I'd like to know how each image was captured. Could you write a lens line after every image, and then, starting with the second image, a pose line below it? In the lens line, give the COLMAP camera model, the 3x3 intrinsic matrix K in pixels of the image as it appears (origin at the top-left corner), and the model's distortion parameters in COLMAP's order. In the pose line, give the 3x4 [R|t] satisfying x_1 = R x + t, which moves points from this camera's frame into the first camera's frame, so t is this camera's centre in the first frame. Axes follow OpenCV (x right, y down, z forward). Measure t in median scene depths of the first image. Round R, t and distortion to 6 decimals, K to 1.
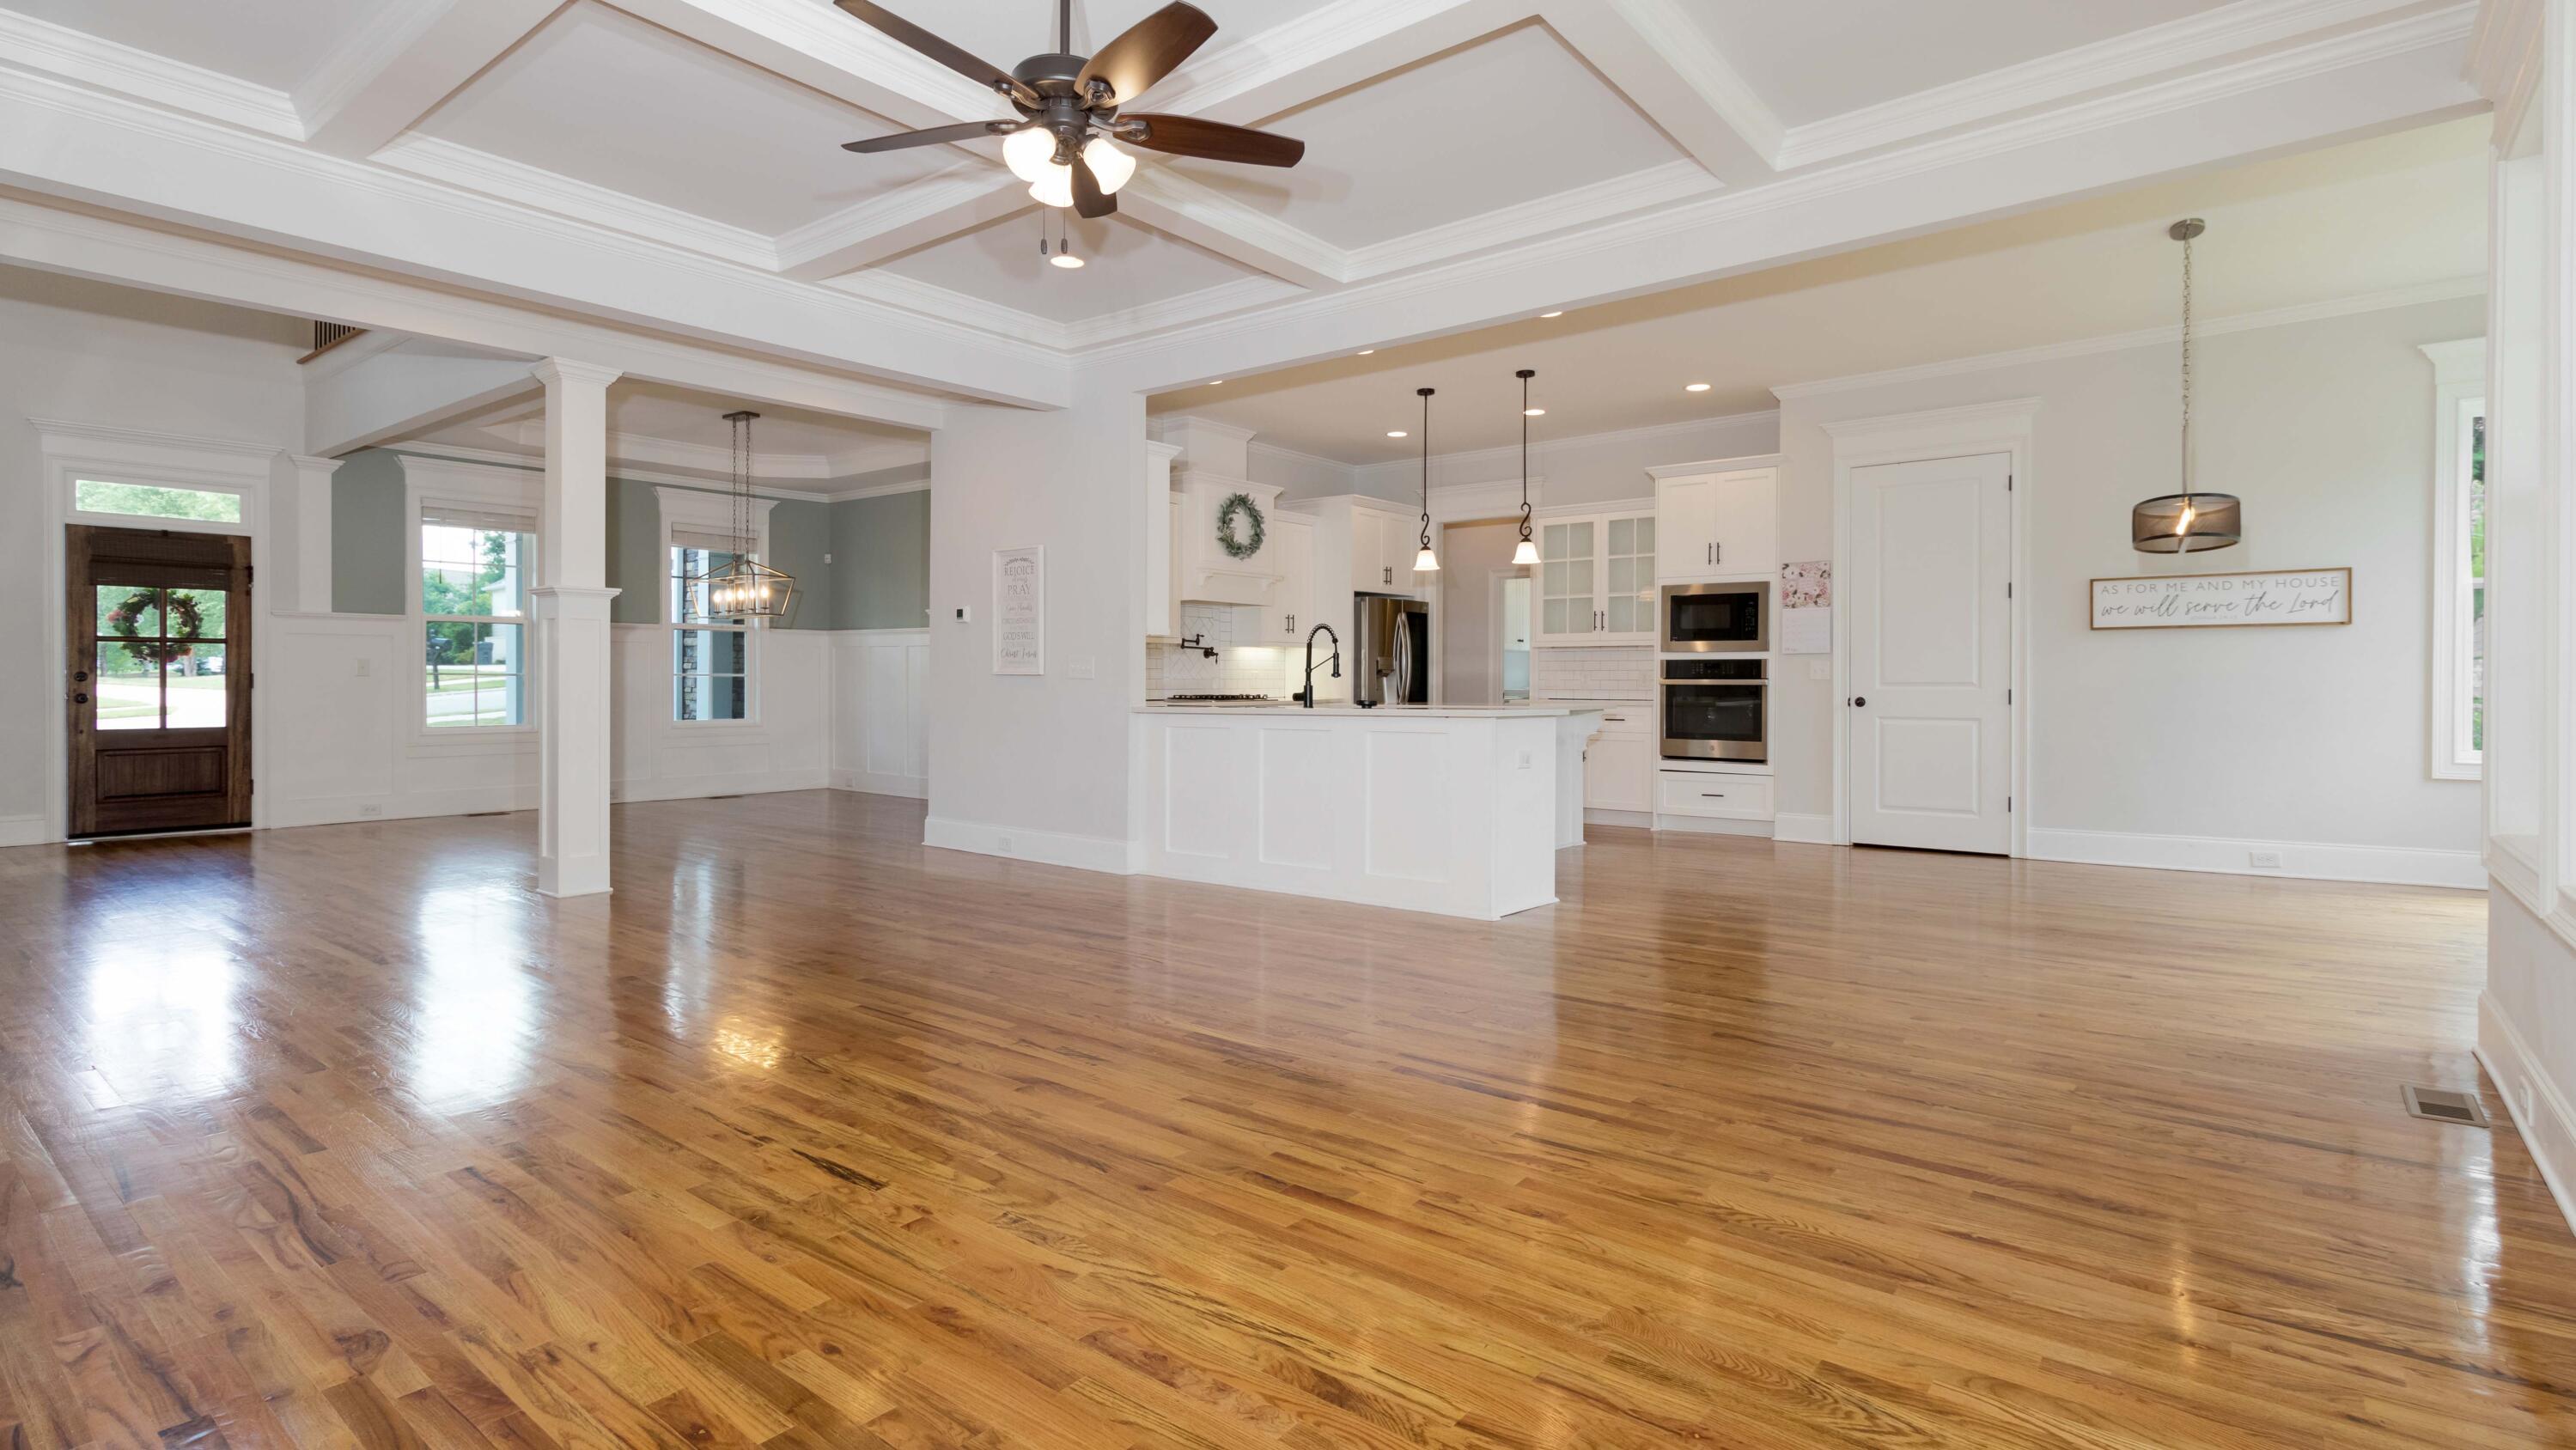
lens RADIAL K [[1249.6, 0, 1298.4], [0, 1249.6, 698.2], [0, 0, 1]] dist [-0.001690, 0.001138]
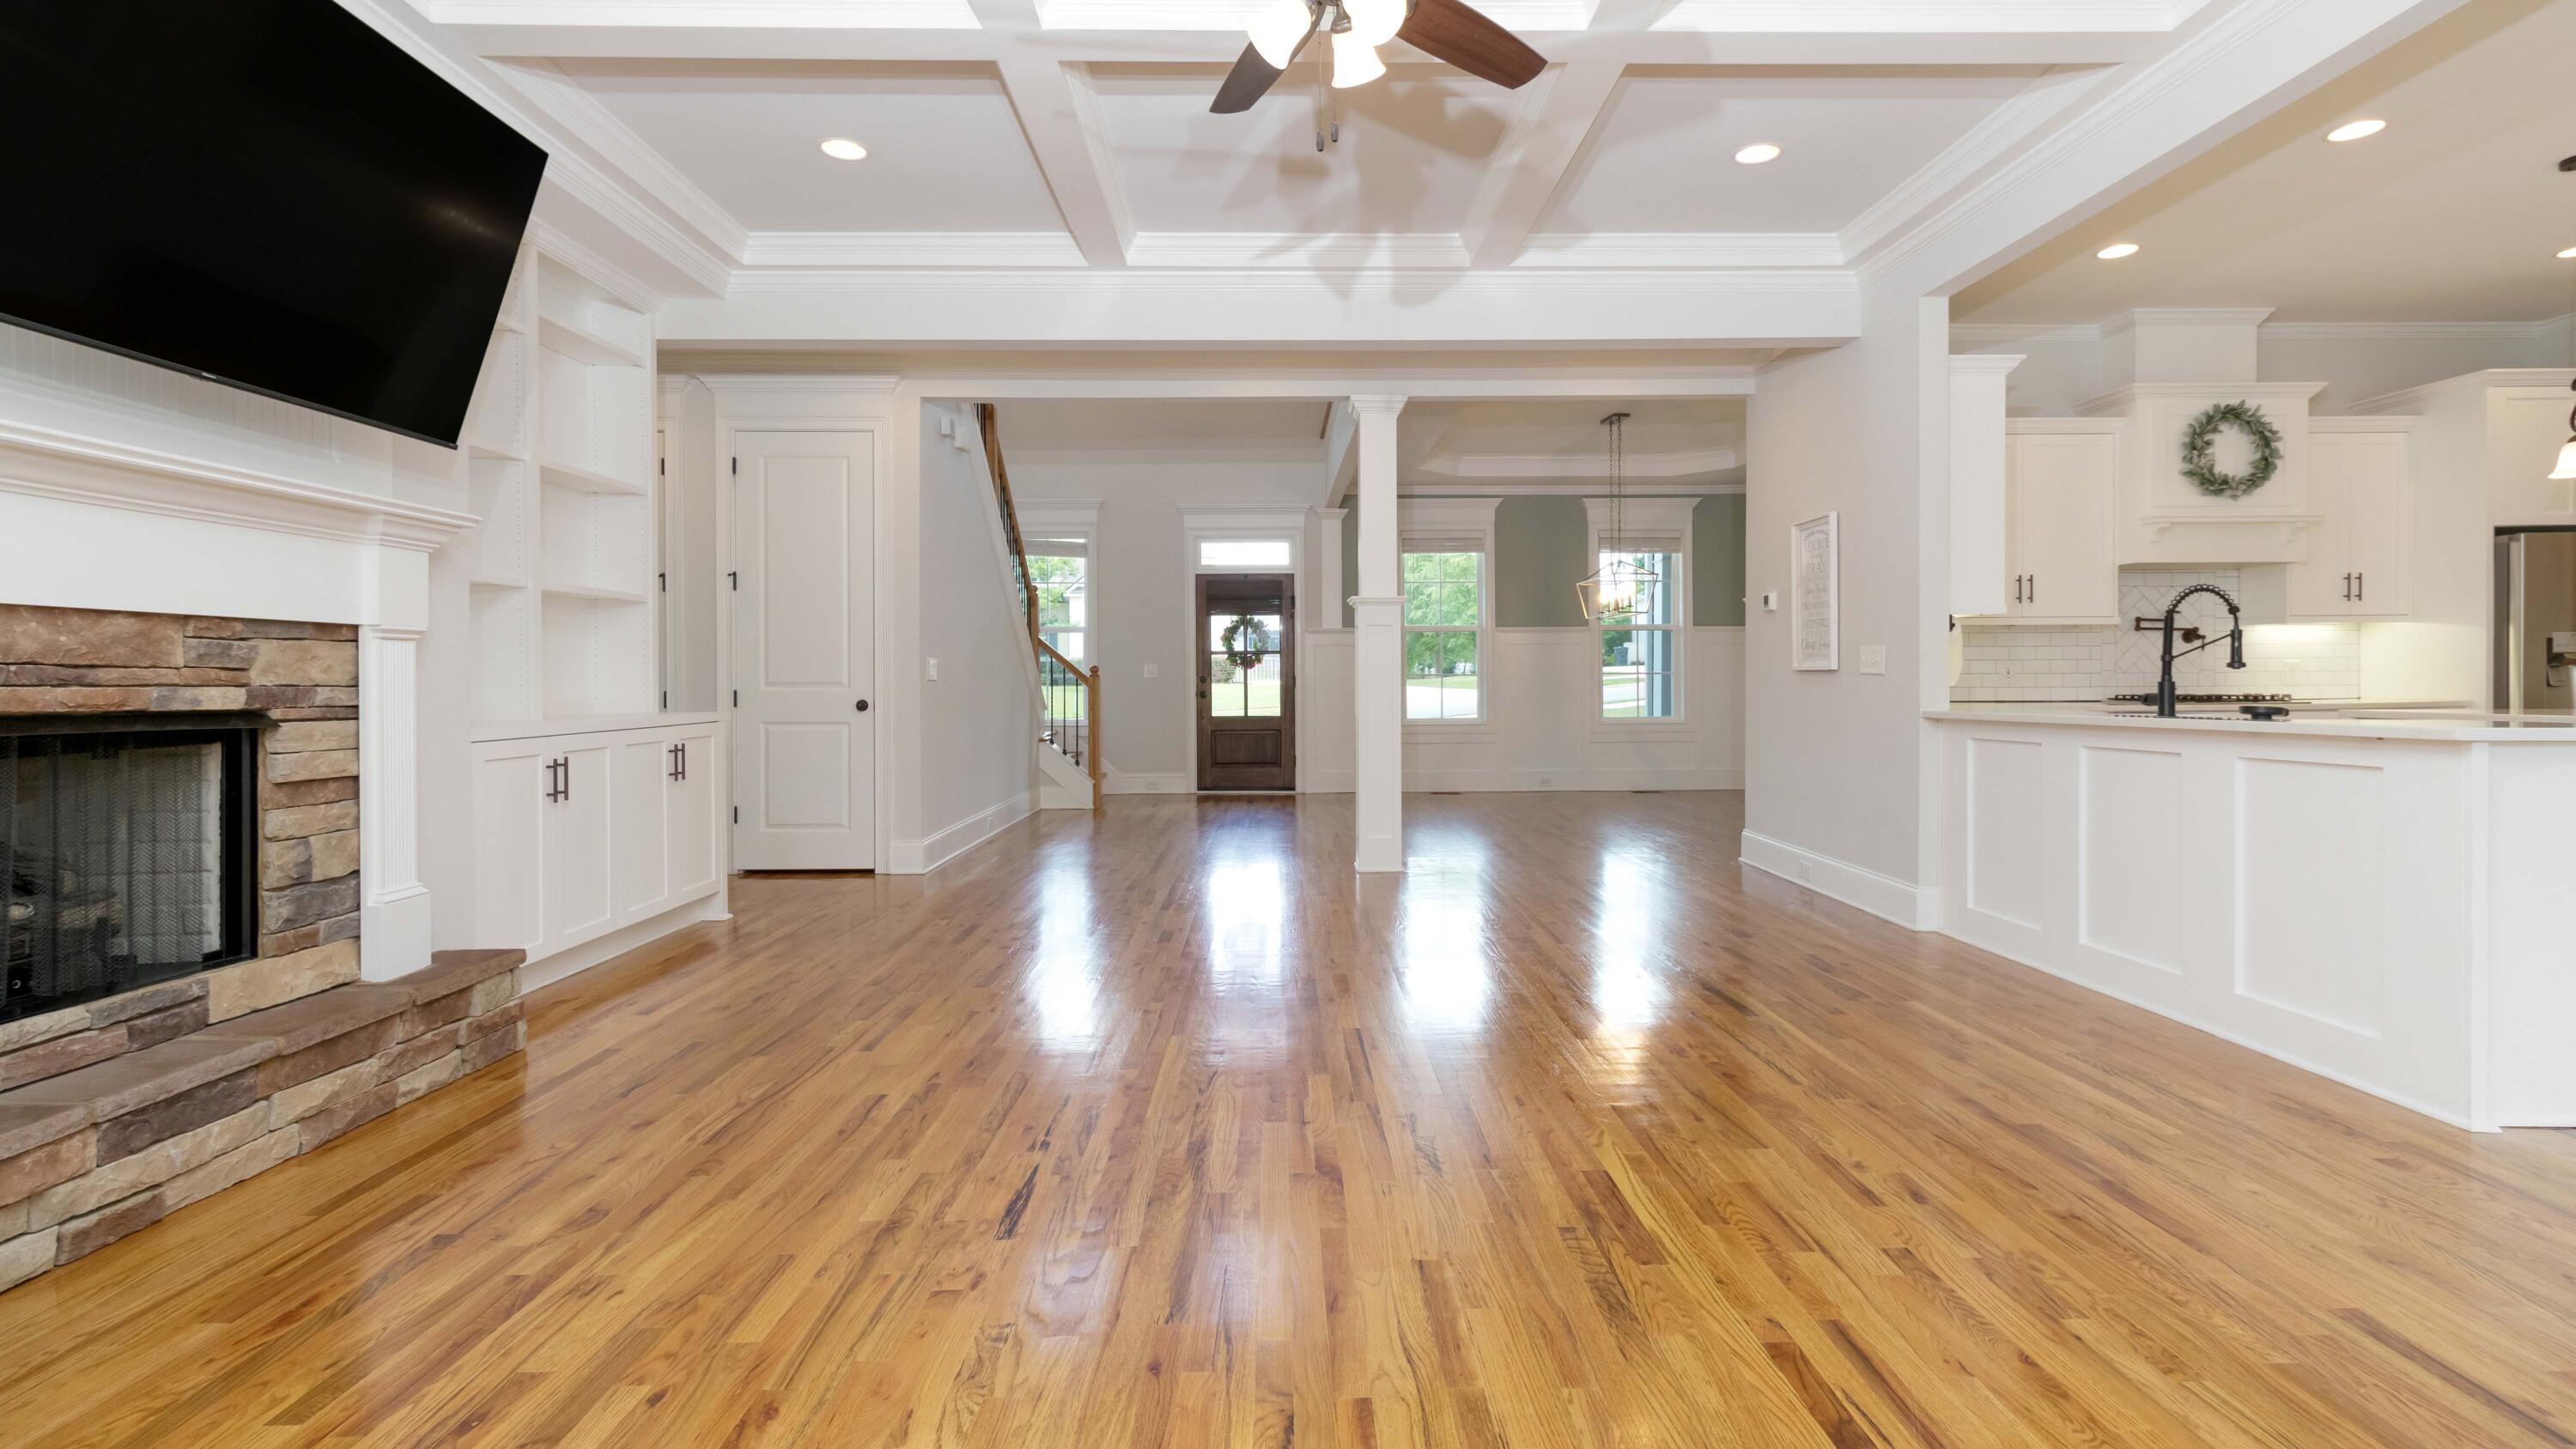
lens RADIAL K [[1191.4, 0, 1289.6], [0, 1191.4, 696.7], [0, 0, 1]] dist [0.001775, 0.000007]
pose [[0.629352, 0.005014, -0.777104, 0.158430], [-0.003198, 0.999987, 0.003862, -0.002777], [0.777114, 0.000055, 0.629360, 0.205793]]
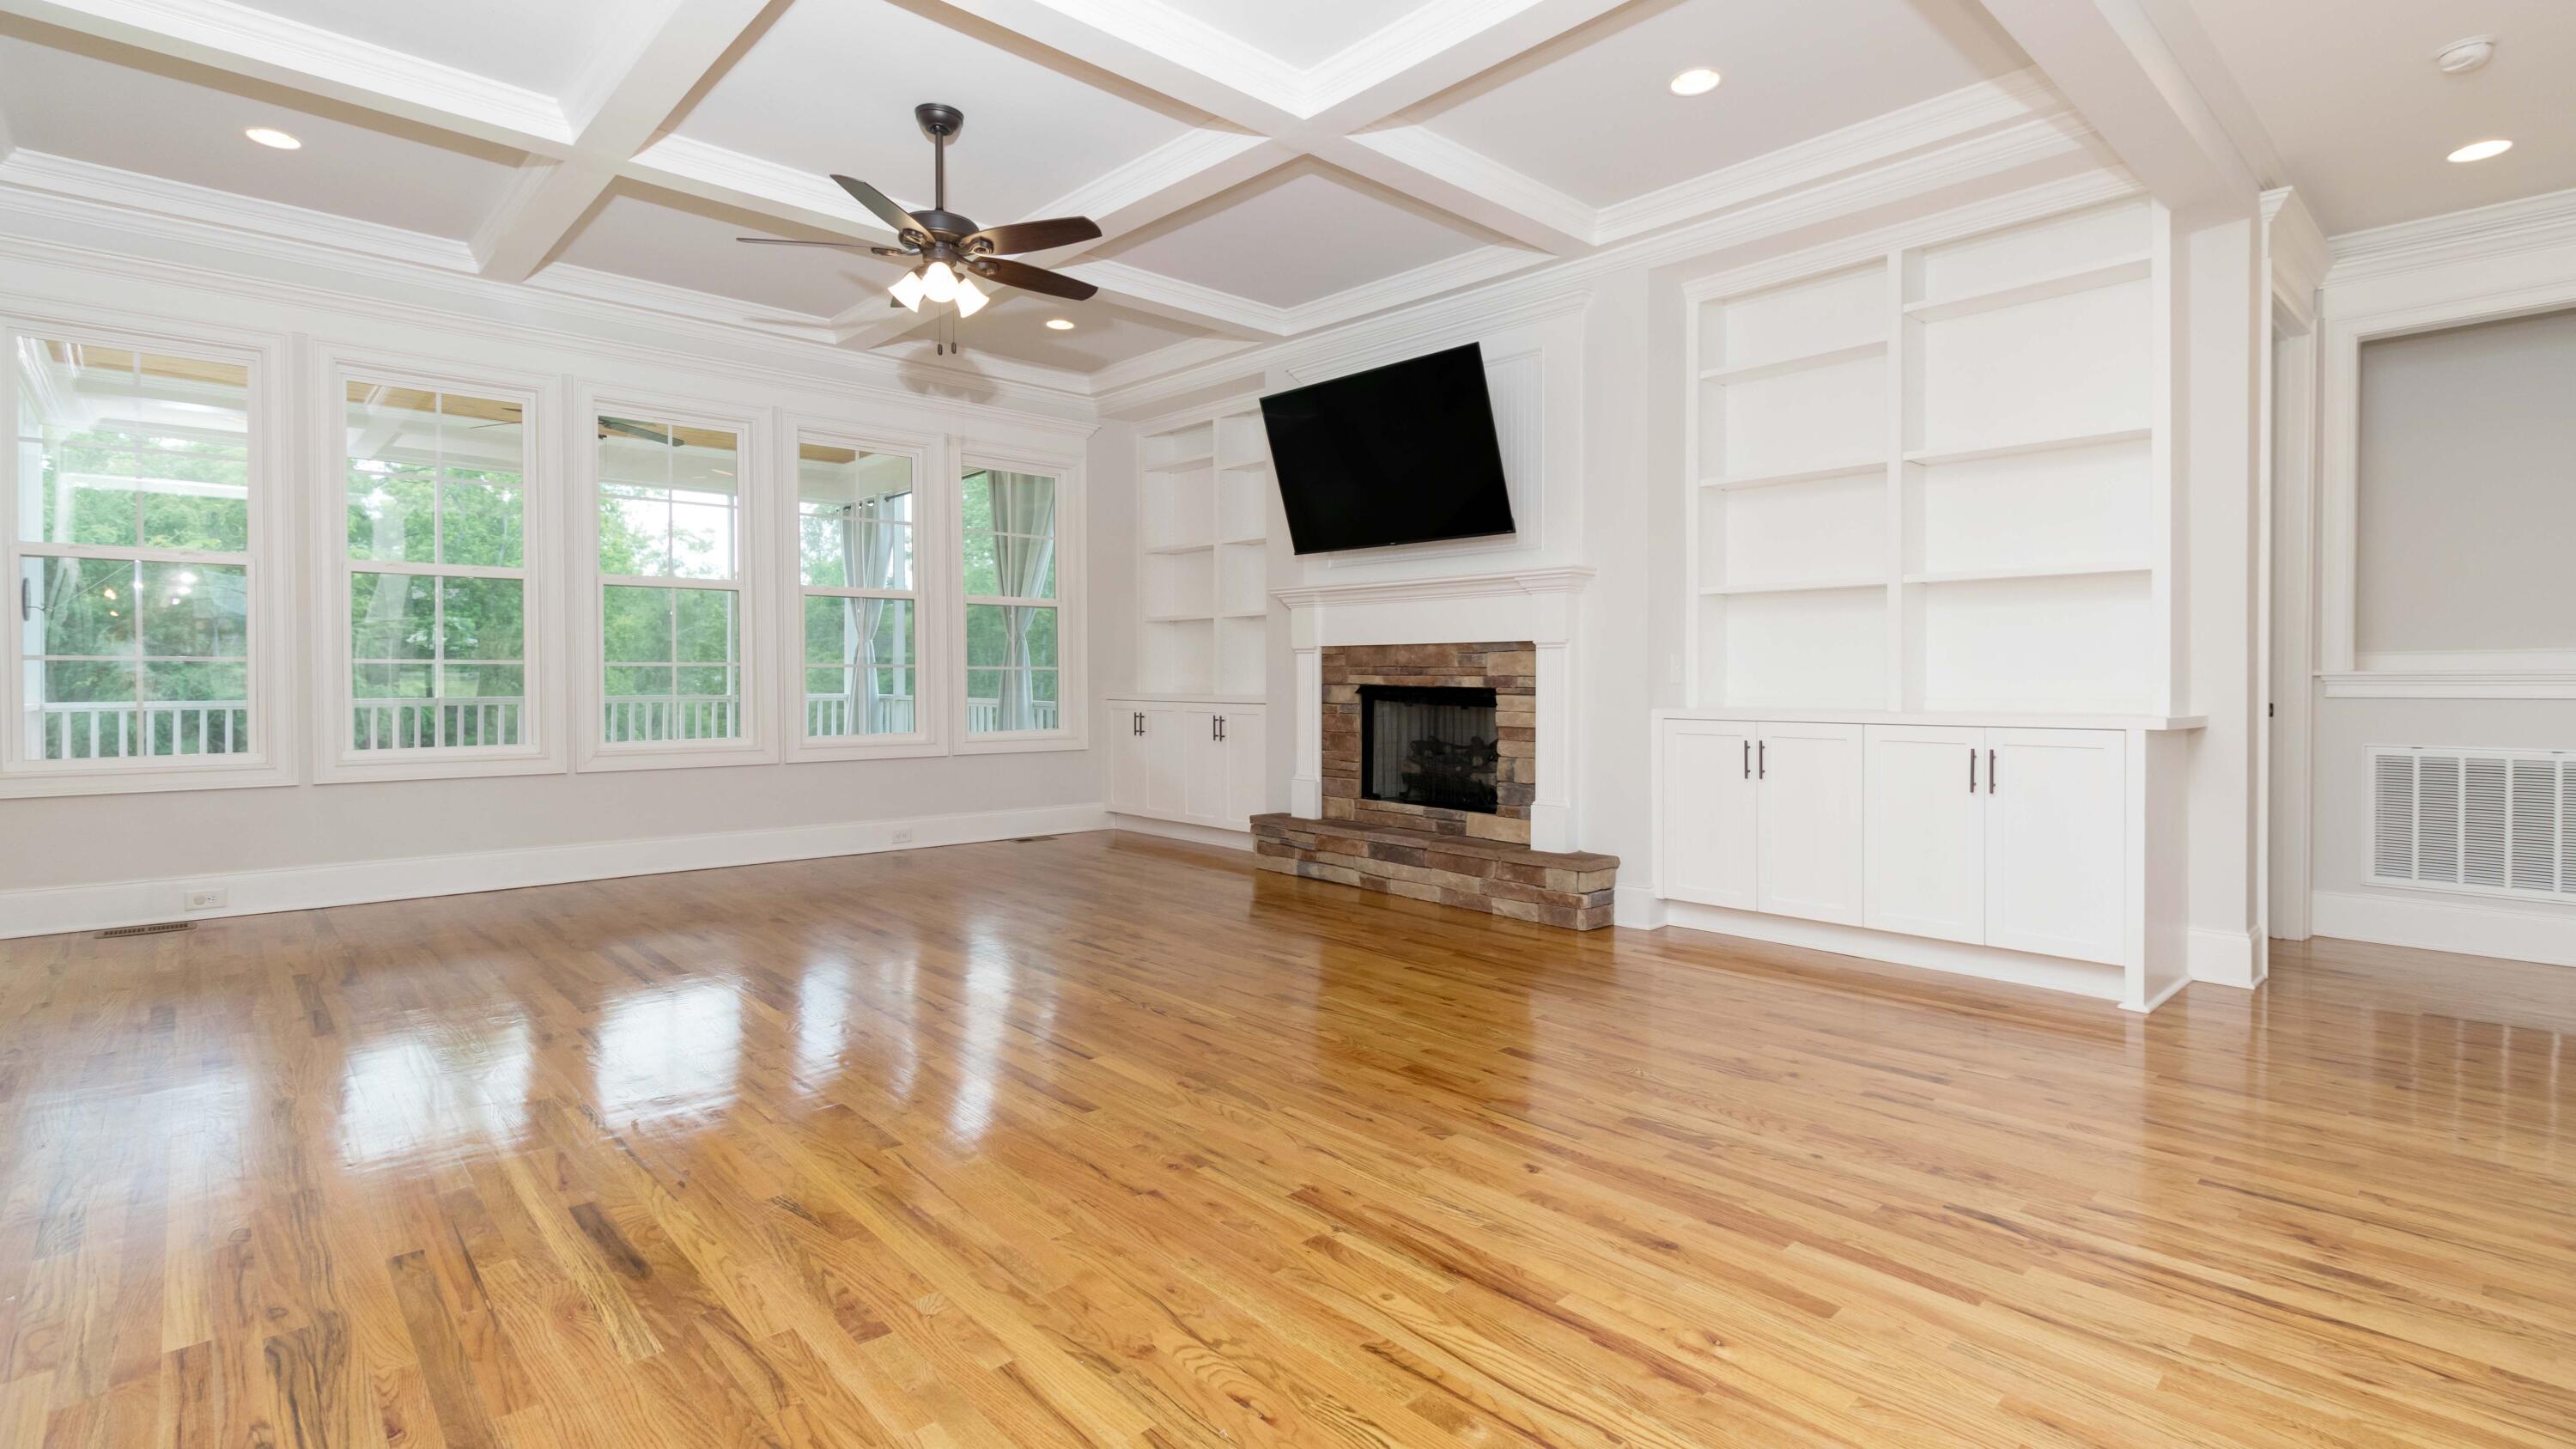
lens RADIAL K [[1191.8, 0, 1295.4], [0, 1191.8, 676.1], [0, 0, 1]] dist [0.001775, 0.000007]
pose [[-0.988264, -0.003518, 0.152717, -0.300002], [-0.001265, 0.999889, 0.014847, -0.013733], [-0.152753, 0.014480, -0.988158, 0.894748]]
